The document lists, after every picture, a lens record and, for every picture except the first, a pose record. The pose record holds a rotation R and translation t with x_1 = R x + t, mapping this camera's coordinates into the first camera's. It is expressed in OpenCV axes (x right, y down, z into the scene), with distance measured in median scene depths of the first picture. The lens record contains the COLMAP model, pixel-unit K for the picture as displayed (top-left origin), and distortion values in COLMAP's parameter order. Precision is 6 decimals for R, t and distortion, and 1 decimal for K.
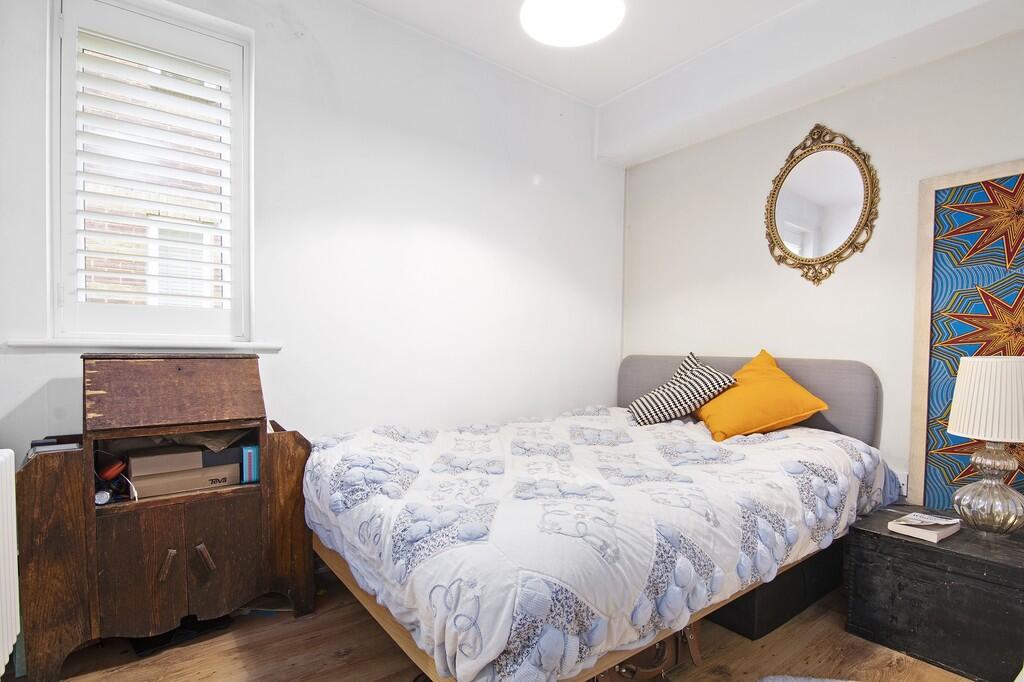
lens RADIAL K [[503.0, 0, 511.2], [0, 503.0, 358.3], [0, 0, 1]] dist [-0.002512, -0.013945]
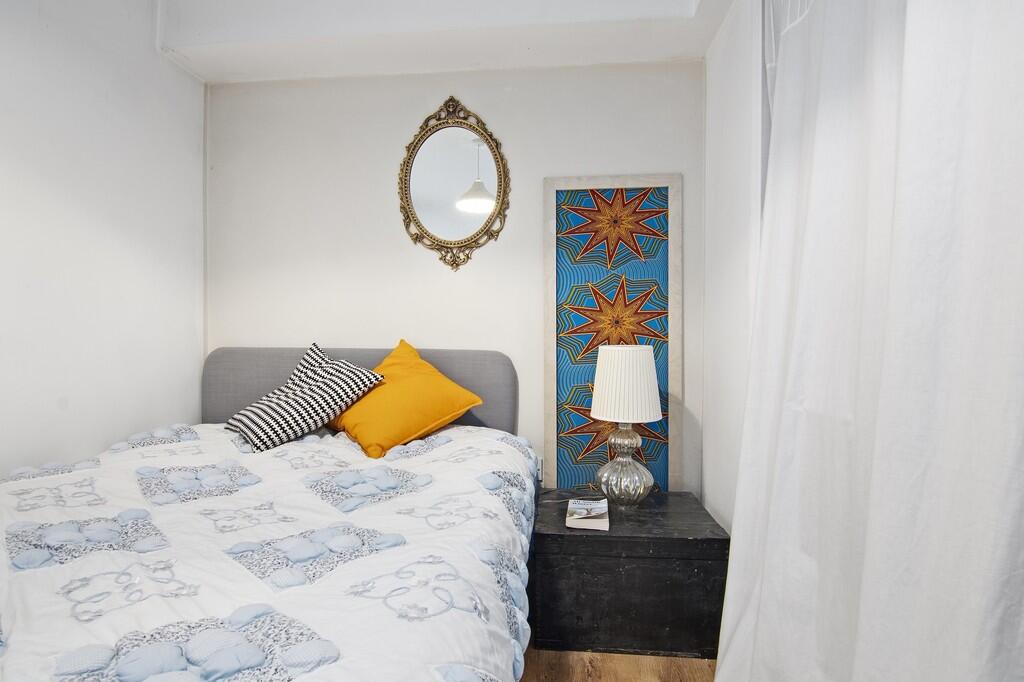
lens RADIAL K [[503.0, 0, 511.2], [0, 503.0, 358.3], [0, 0, 1]] dist [-0.002512, -0.013945]
pose [[0.673601, -0.026667, 0.738614, -0.016035], [0.013168, 0.999623, 0.024081, -0.003984], [-0.738978, -0.006494, 0.673698, 0.309464]]
